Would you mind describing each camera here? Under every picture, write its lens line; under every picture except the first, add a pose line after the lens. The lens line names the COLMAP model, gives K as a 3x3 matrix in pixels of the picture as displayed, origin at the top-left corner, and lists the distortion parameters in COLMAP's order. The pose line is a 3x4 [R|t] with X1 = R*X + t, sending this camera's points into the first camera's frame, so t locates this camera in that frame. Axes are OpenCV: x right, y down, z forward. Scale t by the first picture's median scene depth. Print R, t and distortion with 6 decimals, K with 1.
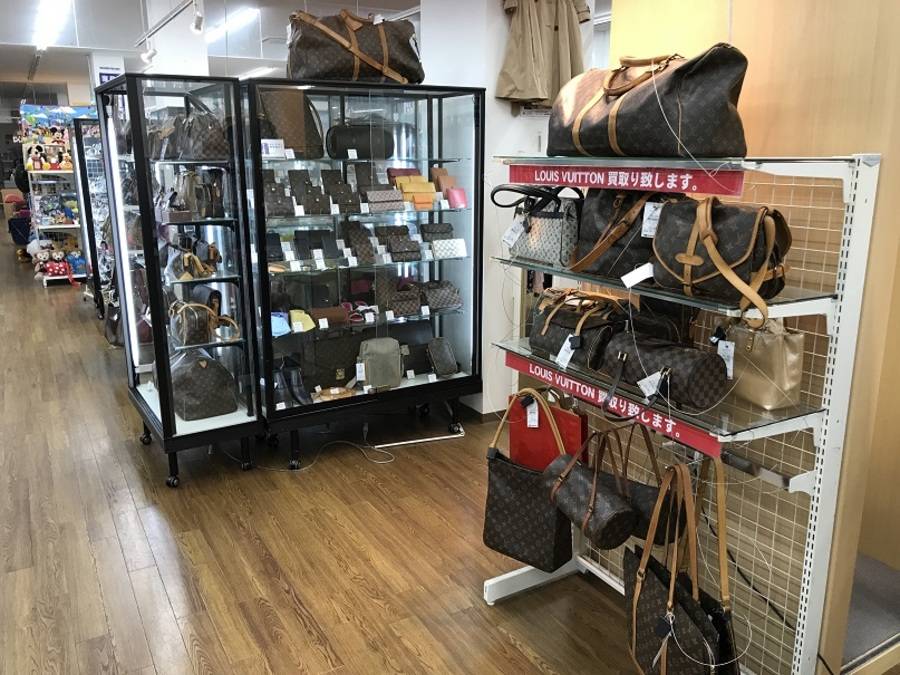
lens RADIAL K [[750.0, 0, 450.0], [0, 750.0, 337.5], [0, 0, 1]] dist [-0.004627, -0.003672]
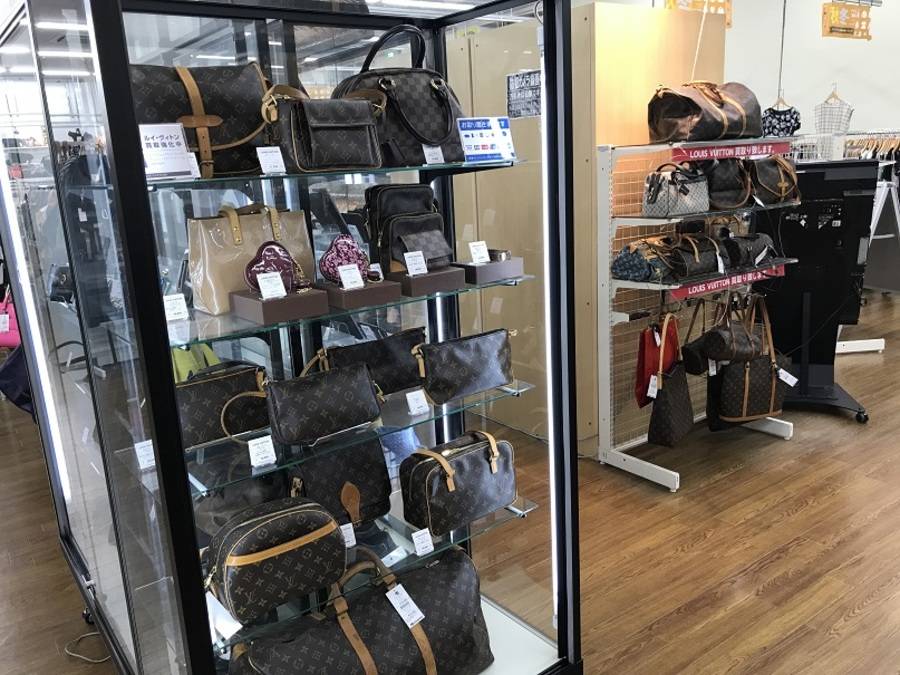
lens RADIAL K [[738.6, 0, 450.0], [0, 738.6, 337.5], [0, 0, 1]] dist [0.008329, 0.004066]
pose [[-0.098888, -0.225842, 0.969132, -1.467629], [0.296098, 0.923113, 0.245332, -0.426968], [-0.950025, 0.311219, -0.024414, 1.789308]]
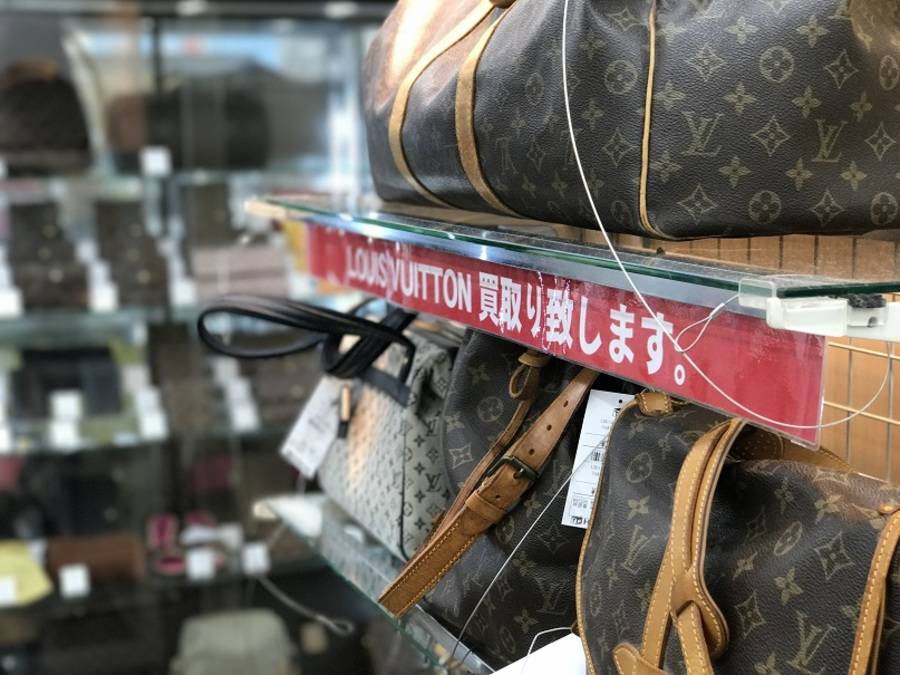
lens RADIAL K [[1492.1, 0, 450.0], [0, 1492.1, 337.5], [0, 0, 1]] dist [-0.058668, -0.096755]
pose [[0.988108, 0.006319, -0.153632, 0.283396], [-0.021190, 0.995218, -0.095354, -0.142684], [0.152295, 0.097475, 0.983517, 0.450854]]
